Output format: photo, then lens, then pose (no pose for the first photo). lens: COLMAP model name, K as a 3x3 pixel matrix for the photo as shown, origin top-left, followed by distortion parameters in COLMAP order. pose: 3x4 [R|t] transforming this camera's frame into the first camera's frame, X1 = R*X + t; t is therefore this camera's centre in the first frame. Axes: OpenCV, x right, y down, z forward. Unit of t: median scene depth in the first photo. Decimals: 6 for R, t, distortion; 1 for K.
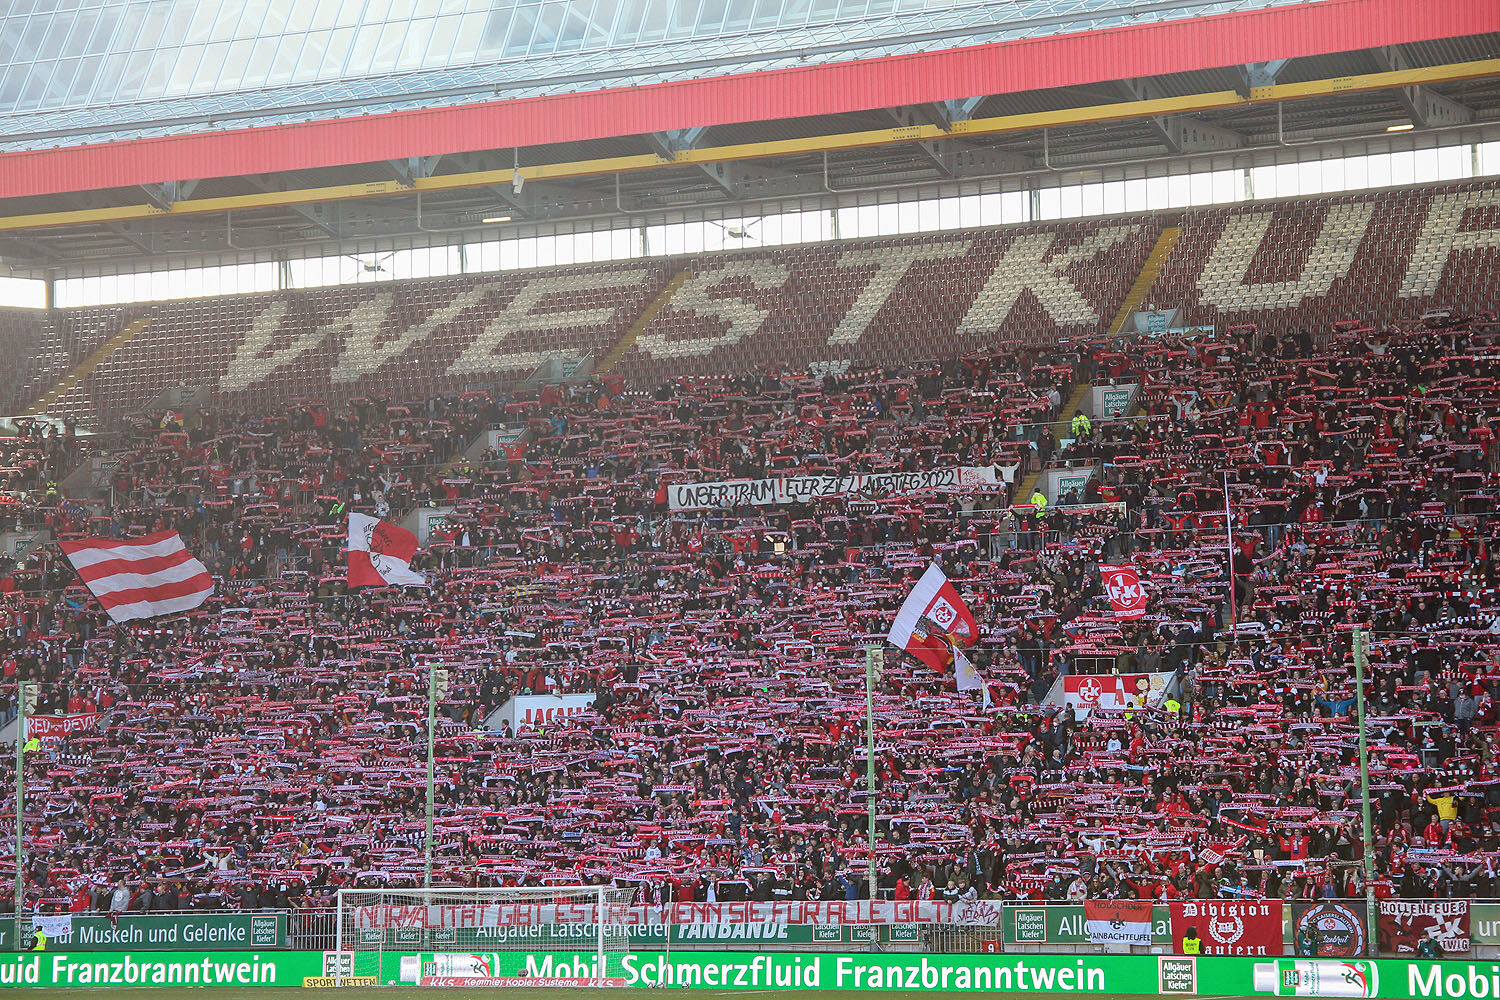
lens RADIAL K [[3333.2, 0, 762.4], [0, 3333.2, 533.8], [0, 0, 1]] dist [0.246104, 0.000000]
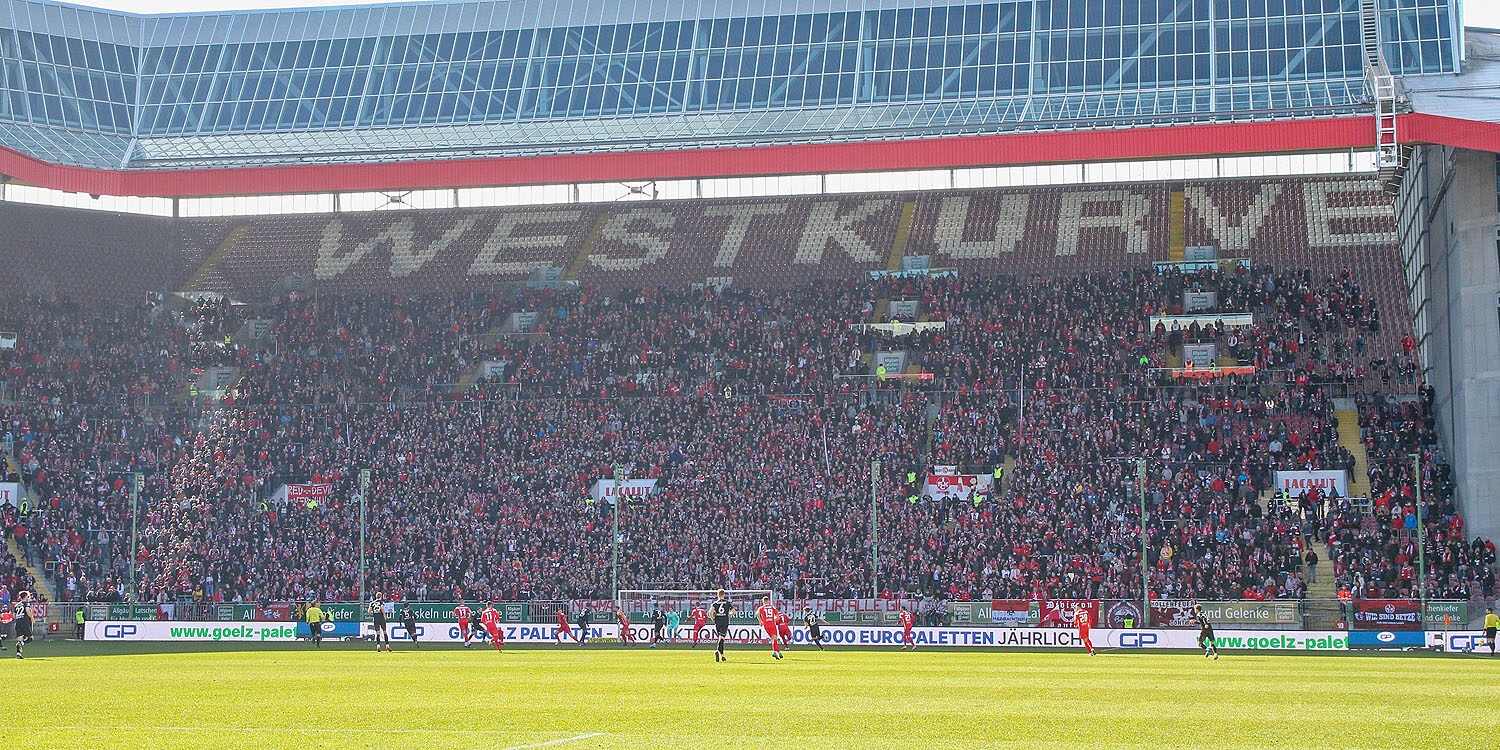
lens RADIAL K [[2484.9, 0, 747.7], [0, 2484.9, 377.4], [0, 0, 1]] dist [0.070638, 0.000000]
pose [[0.981308, 0.023930, 0.190950, -0.230298], [-0.027735, 0.999466, 0.017281, -0.026744], [-0.190434, -0.022254, 0.981448, -0.256491]]
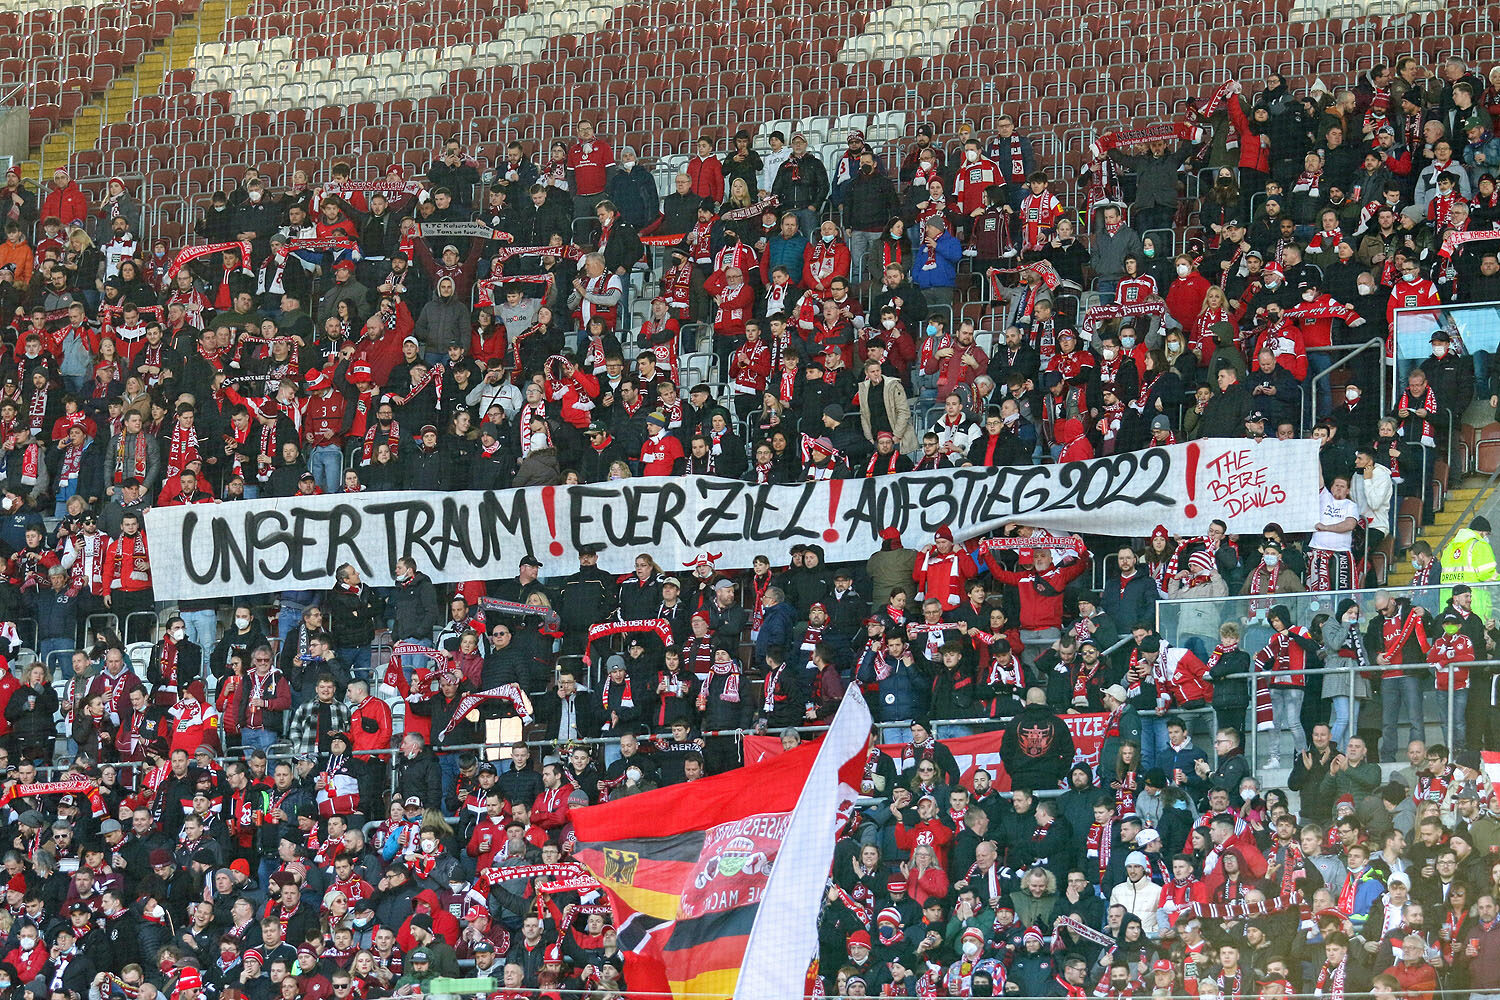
lens RADIAL K [[11084.7, 0, 753.8], [0, 11084.7, 496.2], [0, 0, 1]] dist [-7.550657, 0.000000]
pose [[0.999902, 0.008335, 0.011259, 0.008861], [-0.008121, 0.999789, -0.018886, 0.000849], [-0.011414, 0.018792, 0.999758, 0.079208]]
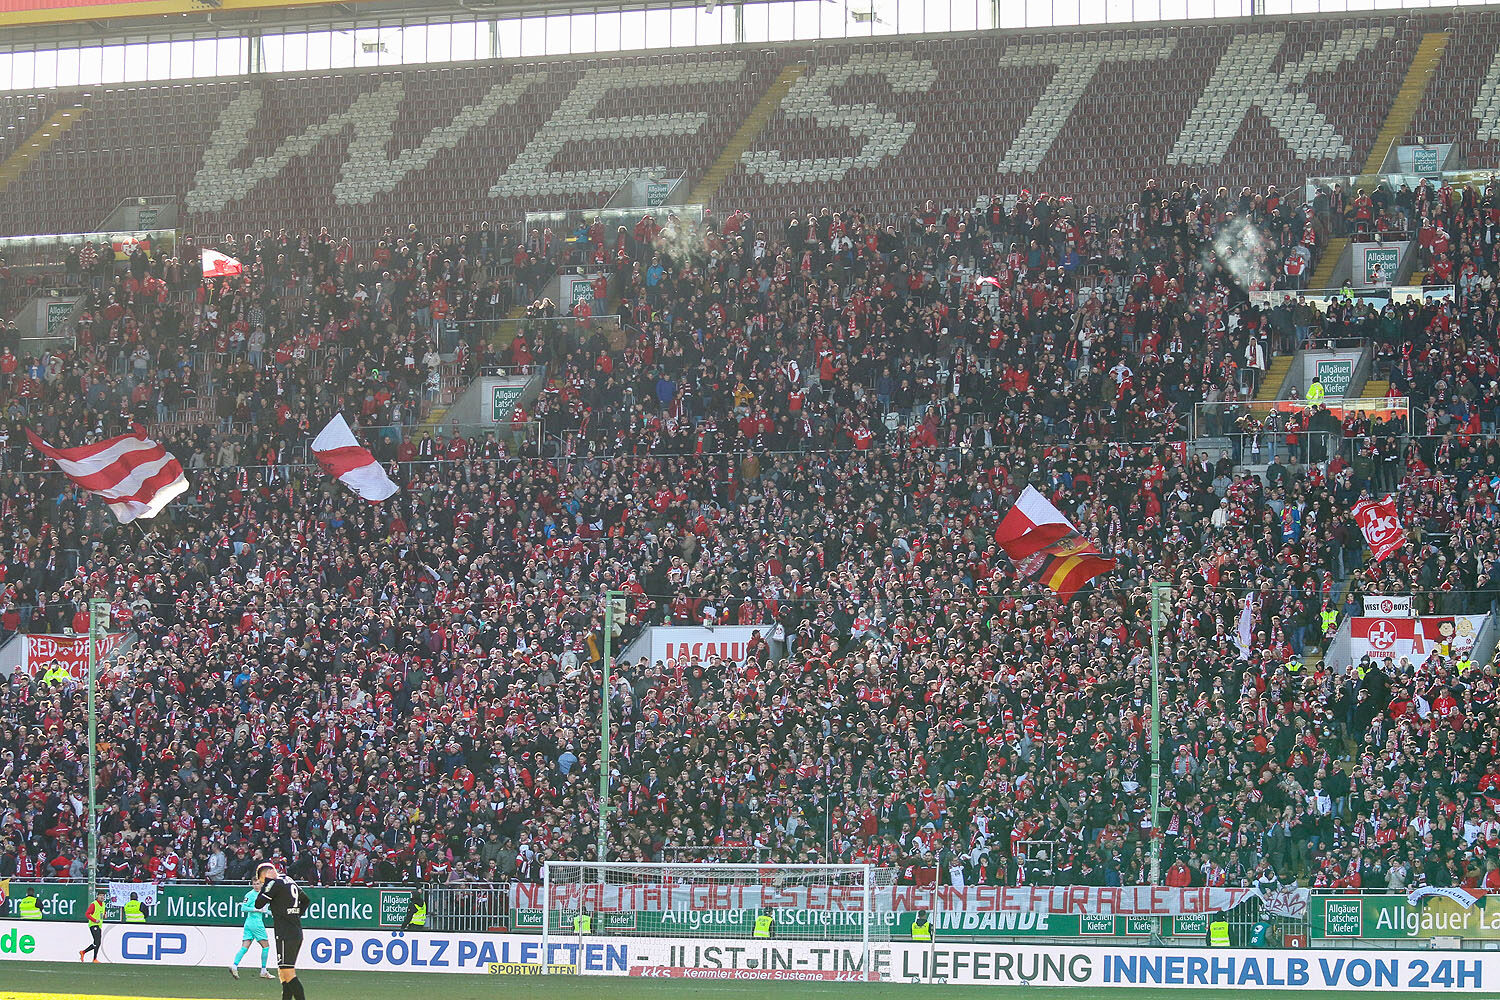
lens RADIAL K [[5079.3, 0, 749.9], [0, 5079.3, 505.0], [0, 0, 1]] dist [-0.343907, 0.000000]
pose [[0.999370, 0.019920, 0.029364, -0.081797], [-0.020869, 0.999257, 0.032393, -0.019057], [-0.028697, -0.032985, 0.999044, -0.198966]]
